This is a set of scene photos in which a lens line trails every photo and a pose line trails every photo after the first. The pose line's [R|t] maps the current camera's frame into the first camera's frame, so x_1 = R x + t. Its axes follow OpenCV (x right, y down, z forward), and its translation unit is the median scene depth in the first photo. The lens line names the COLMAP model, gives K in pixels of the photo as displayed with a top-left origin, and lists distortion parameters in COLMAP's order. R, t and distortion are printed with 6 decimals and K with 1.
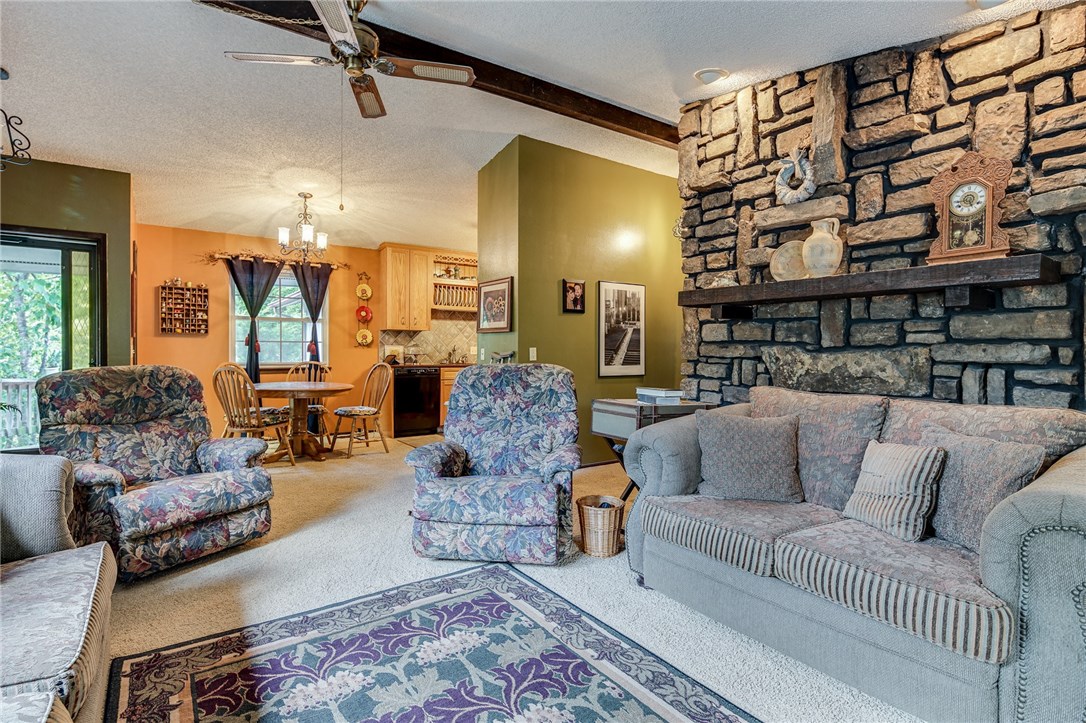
lens RADIAL K [[539.8, 0, 541.5], [0, 539.8, 351.9], [0, 0, 1]] dist [-0.000159, -0.000277]
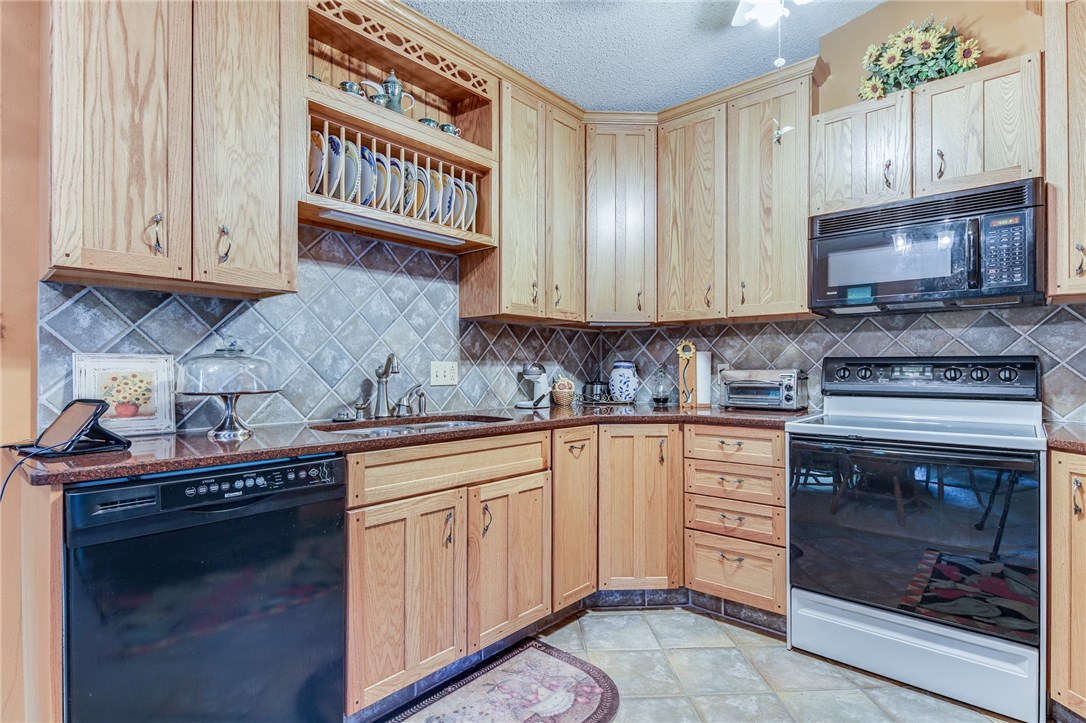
lens RADIAL K [[554.0, 0, 542.6], [0, 554.0, 365.6], [0, 0, 1]] dist [-0.000418, -0.000261]
pose [[0.973425, -0.004924, 0.228951, -0.152028], [0.007325, 0.999927, -0.009638, -0.003518], [-0.228887, 0.011059, 0.973390, 0.717746]]
